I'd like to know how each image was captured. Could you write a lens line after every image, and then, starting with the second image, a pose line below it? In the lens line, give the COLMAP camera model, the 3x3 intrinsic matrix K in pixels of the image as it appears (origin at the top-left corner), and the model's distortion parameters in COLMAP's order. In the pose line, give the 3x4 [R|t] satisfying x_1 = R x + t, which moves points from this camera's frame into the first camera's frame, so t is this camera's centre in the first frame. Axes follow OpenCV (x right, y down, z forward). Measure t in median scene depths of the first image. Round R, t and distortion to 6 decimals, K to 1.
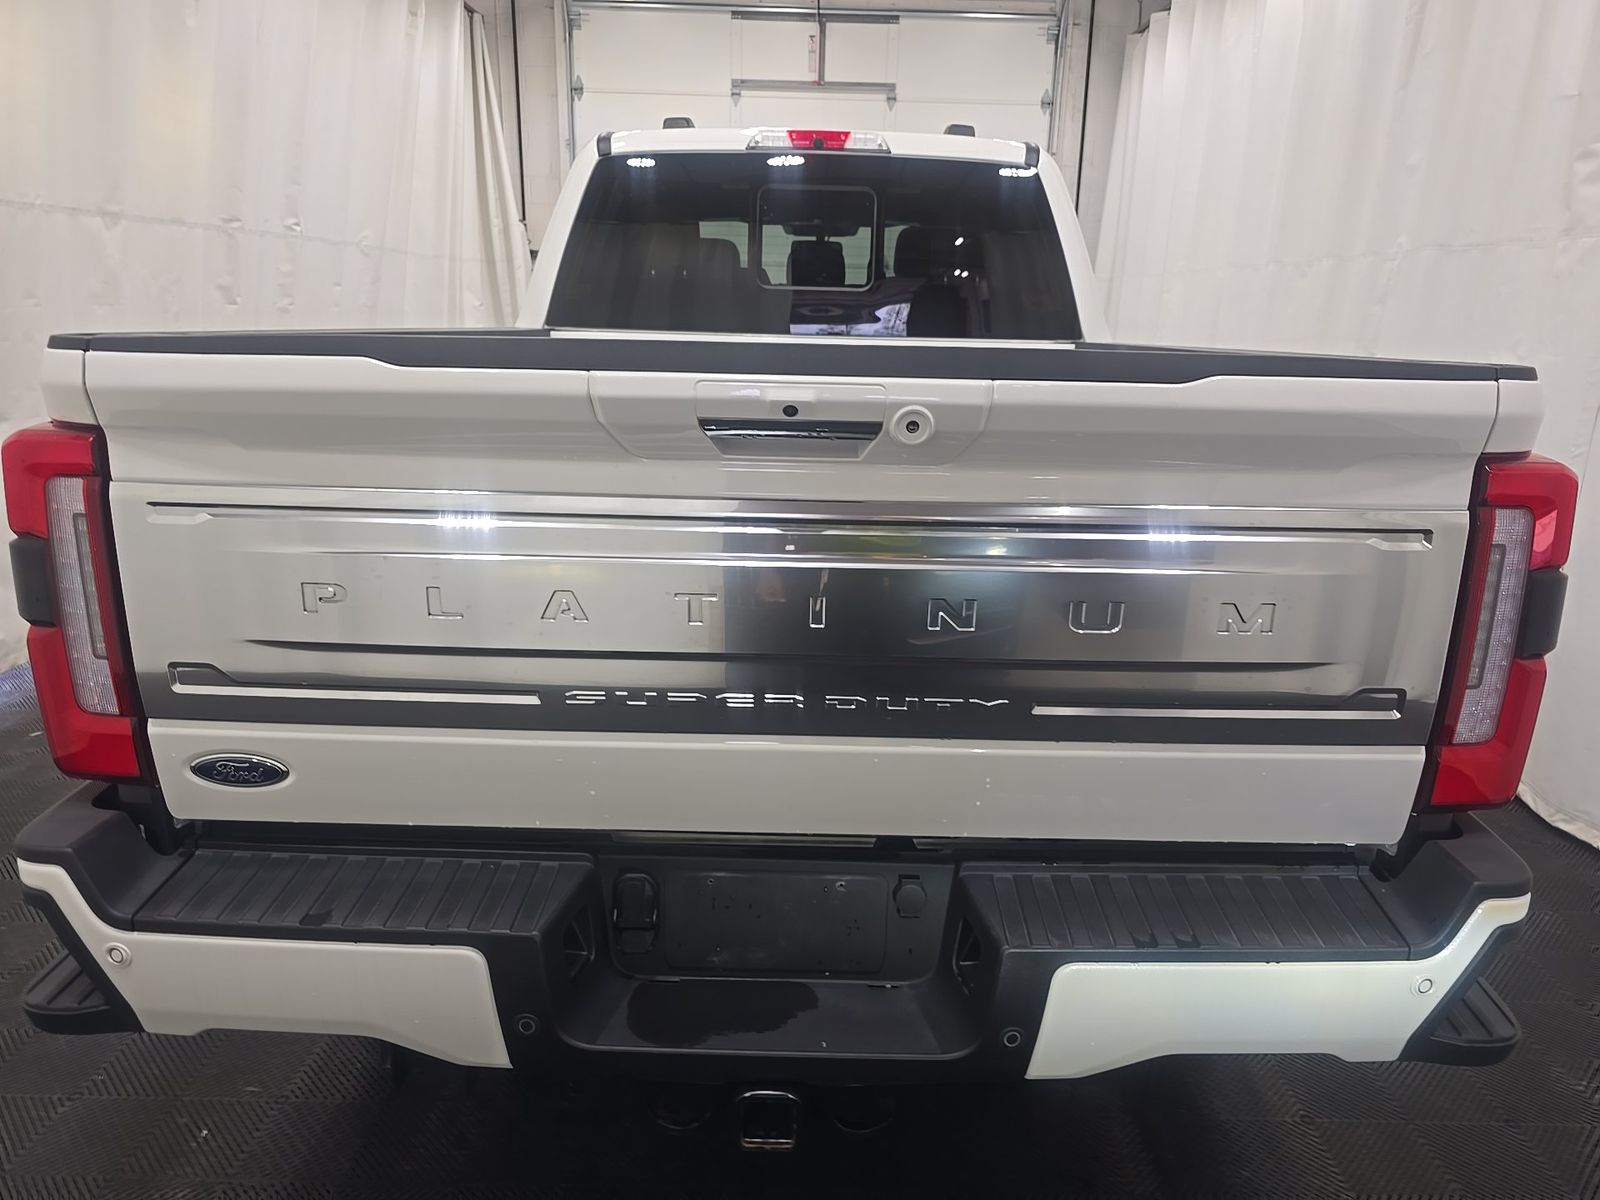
lens RADIAL K [[1085.8, 0, 828.8], [0, 1085.8, 602.5], [0, 0, 1]] dist [0.052054, -0.033969]
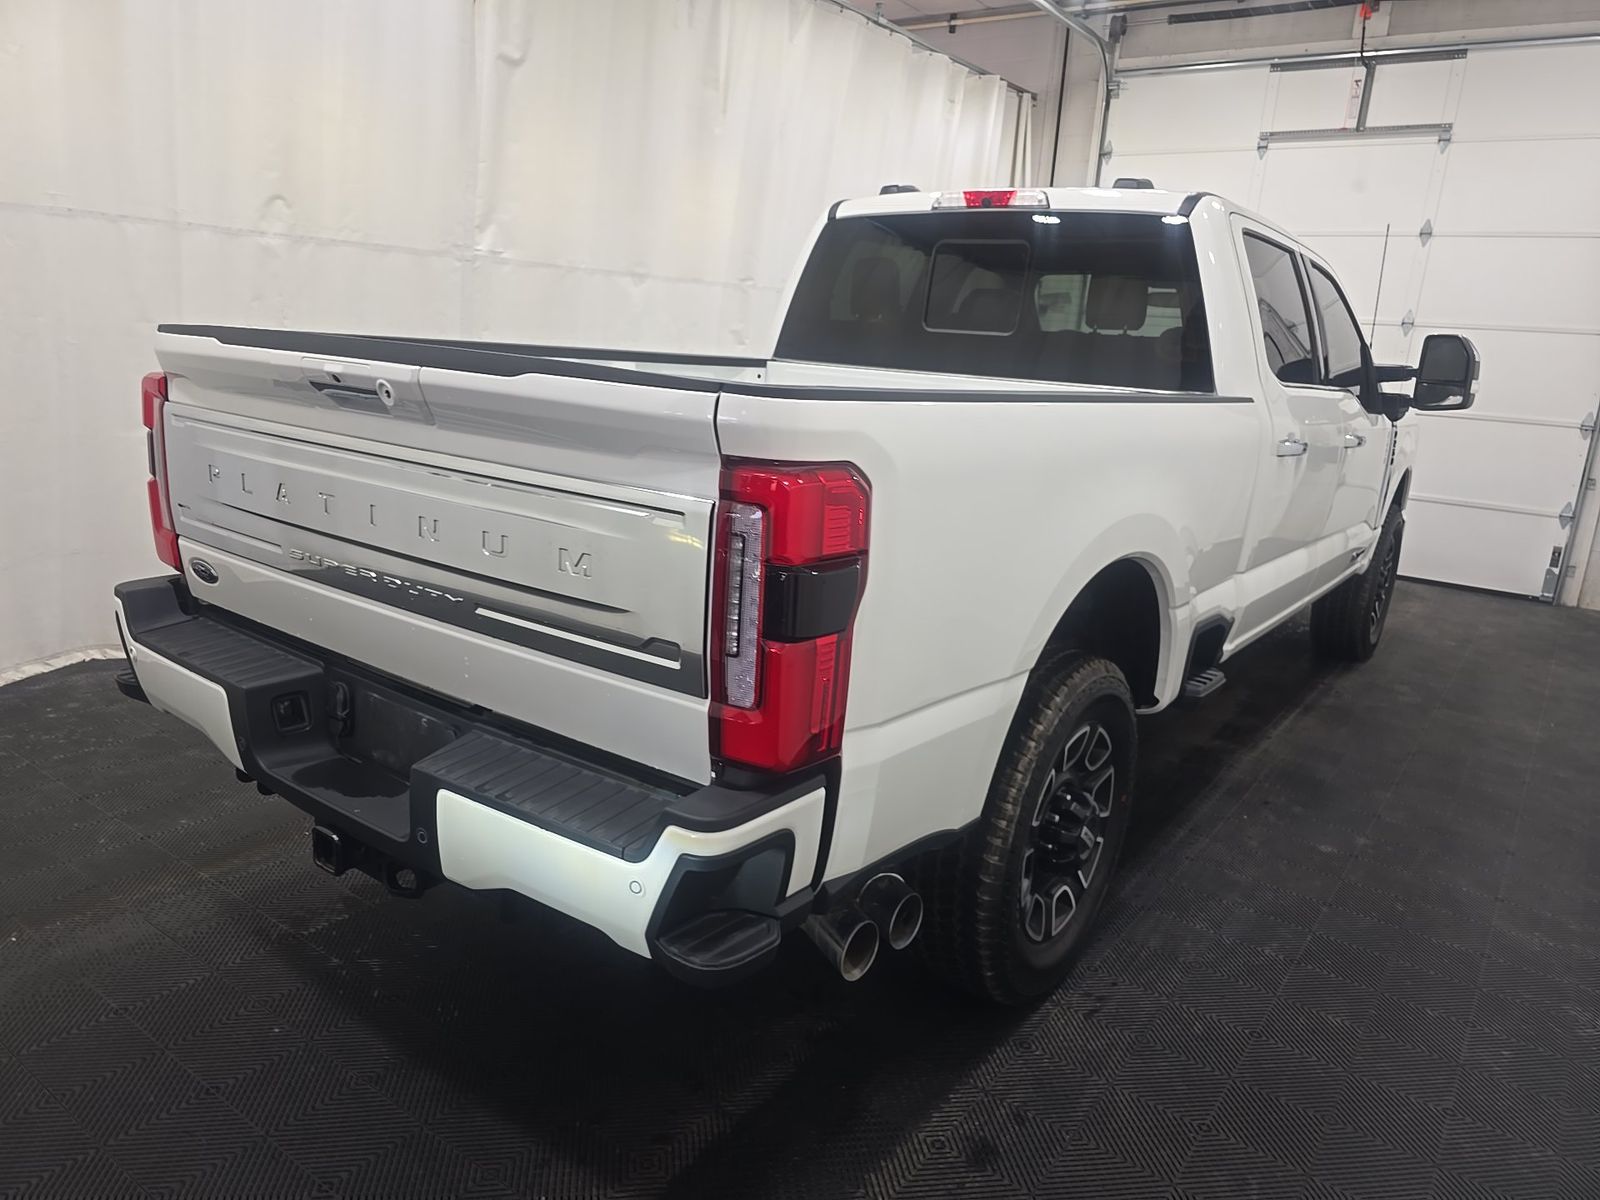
lens RADIAL K [[1100.1, 0, 826.9], [0, 1100.1, 619.8], [0, 0, 1]] dist [0.061280, -0.067304]
pose [[0.814469, 0.169453, -0.554911, 0.384461], [-0.191609, 0.981298, 0.018427, 0.000206], [0.547656, 0.091318, 0.831706, 0.020489]]
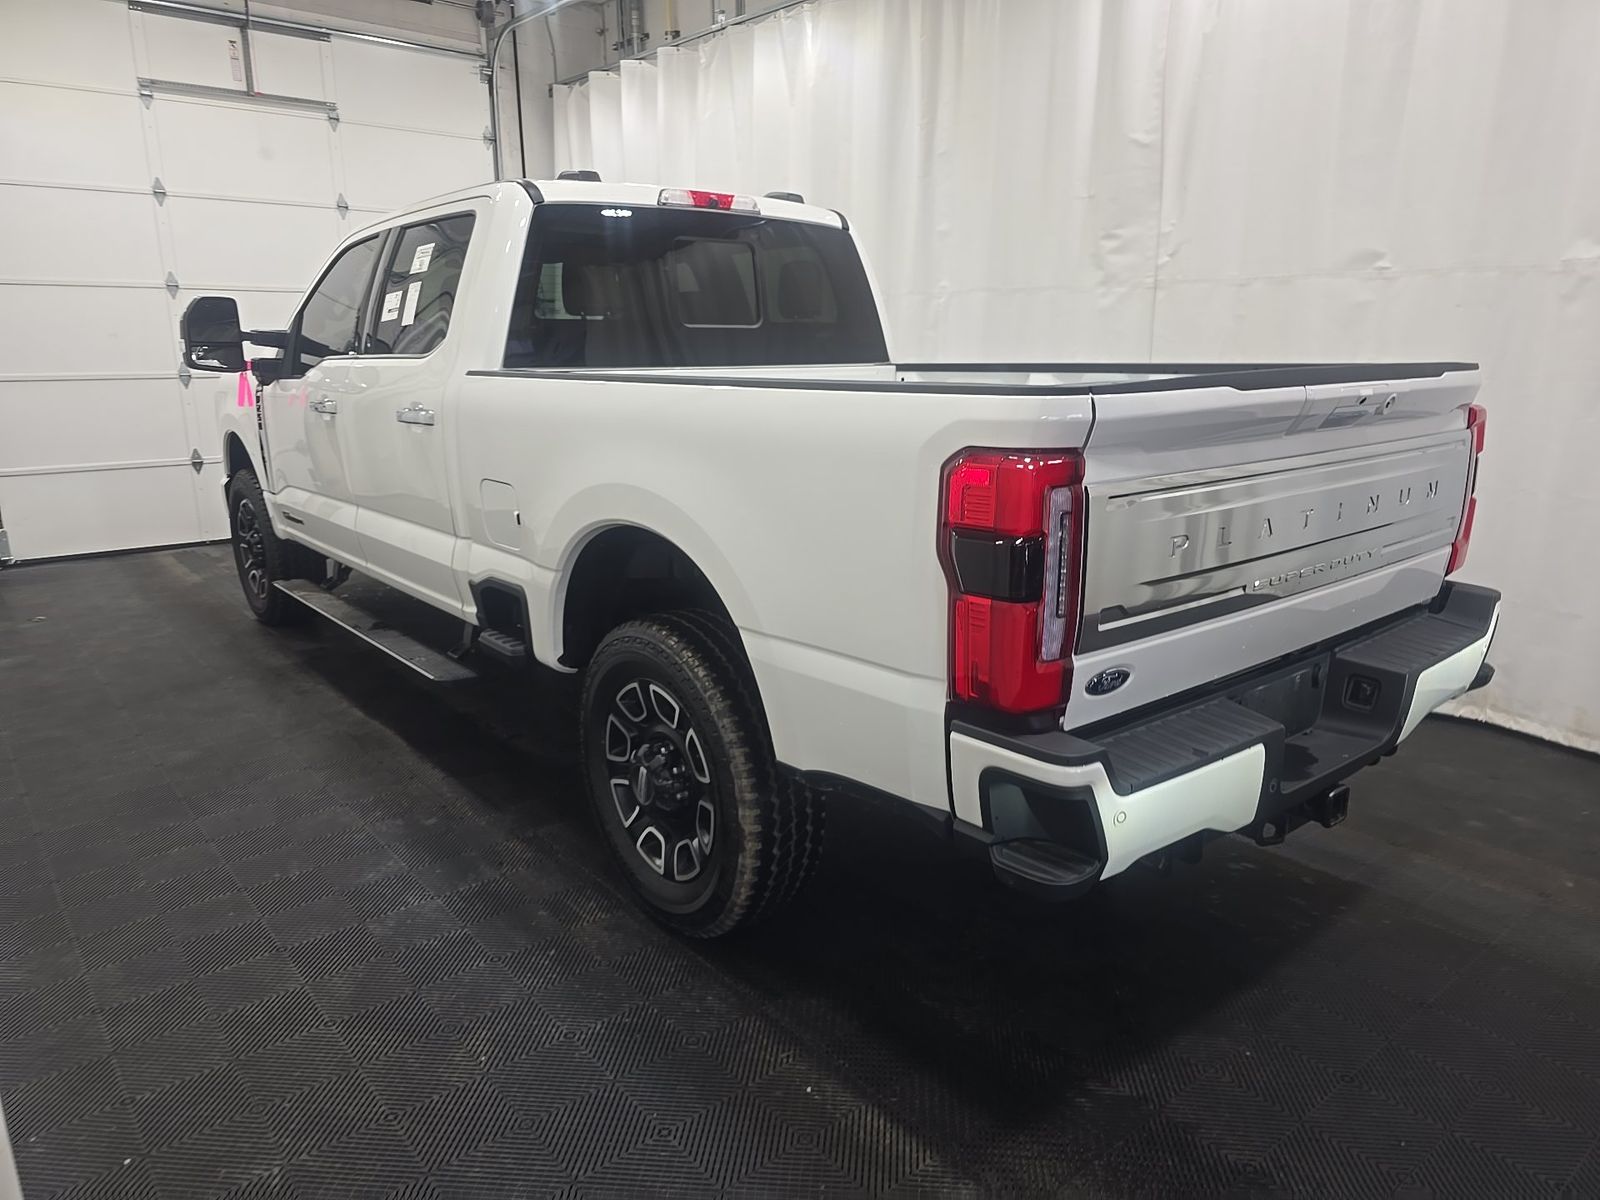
lens RADIAL K [[1085.8, 0, 828.8], [0, 1085.8, 602.5], [0, 0, 1]] dist [0.052054, -0.033969]
pose [[0.763854, -0.178068, 0.620338, -0.503191], [0.187752, 0.980923, 0.050386, -0.026486], [-0.617476, 0.077982, 0.782715, 0.031277]]
